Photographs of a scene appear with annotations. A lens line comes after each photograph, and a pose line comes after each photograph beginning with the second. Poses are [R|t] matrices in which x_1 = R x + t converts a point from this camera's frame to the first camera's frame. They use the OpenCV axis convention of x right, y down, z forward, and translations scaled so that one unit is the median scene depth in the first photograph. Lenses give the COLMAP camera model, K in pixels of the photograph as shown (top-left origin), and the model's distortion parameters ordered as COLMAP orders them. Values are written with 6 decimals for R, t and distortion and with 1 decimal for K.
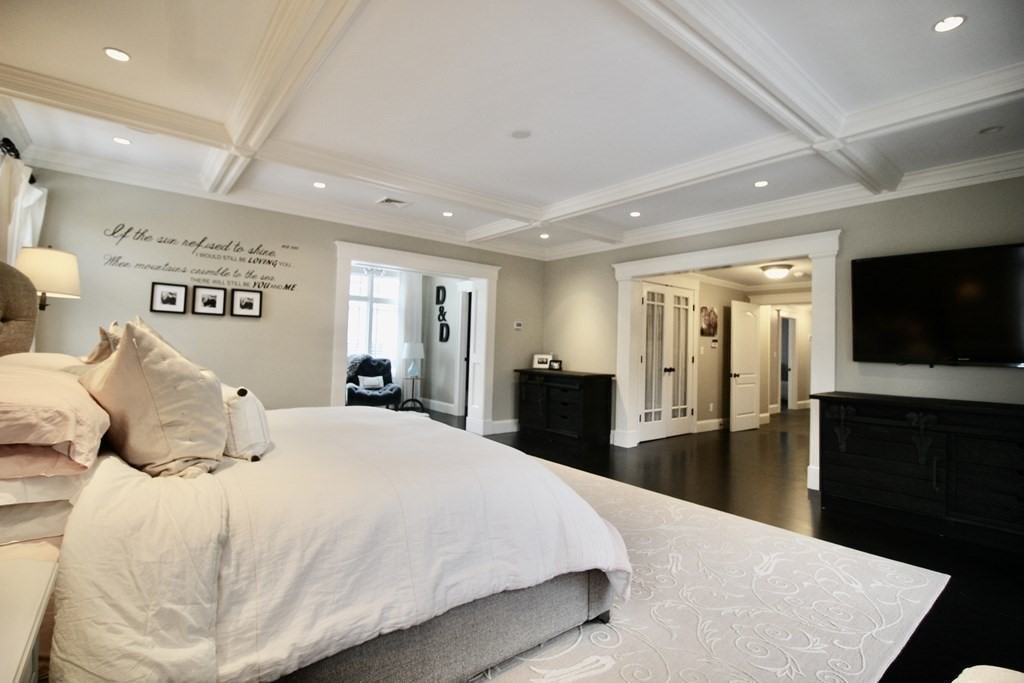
lens RADIAL K [[477.9, 0, 515.0], [0, 477.9, 336.9], [0, 0, 1]] dist [-0.008238, -0.008740]
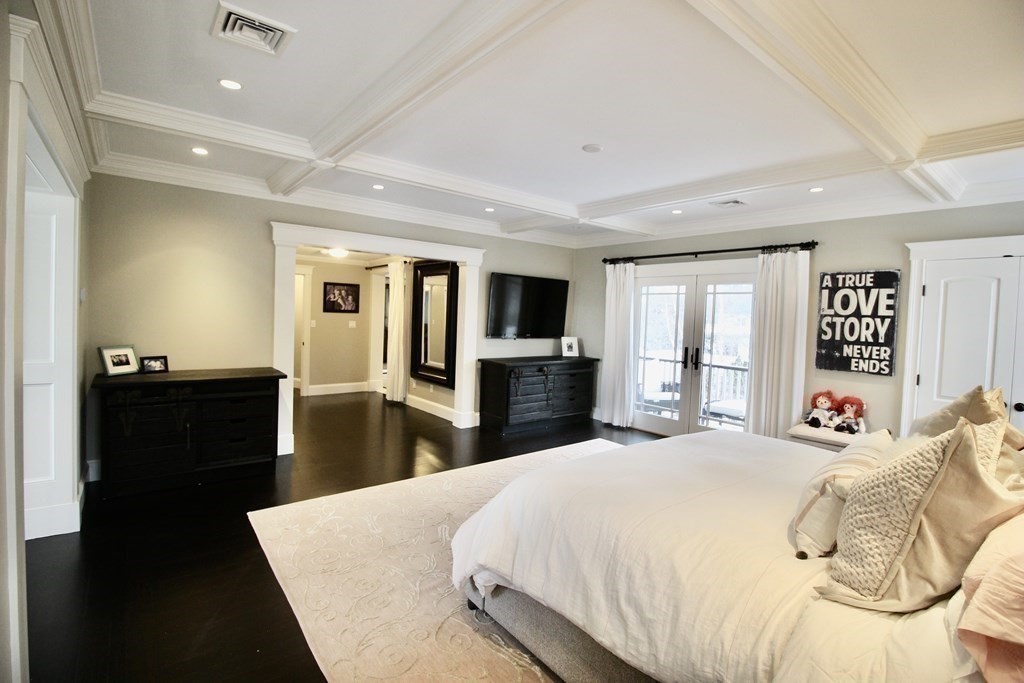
lens RADIAL K [[477.9, 0, 515.2], [0, 477.9, 336.8], [0, 0, 1]] dist [-0.008238, -0.008740]
pose [[-0.002008, -0.072213, 0.997387, -0.504020], [-0.059291, 0.995643, 0.071968, -0.044712], [-0.998239, -0.058992, -0.006281, 0.563363]]
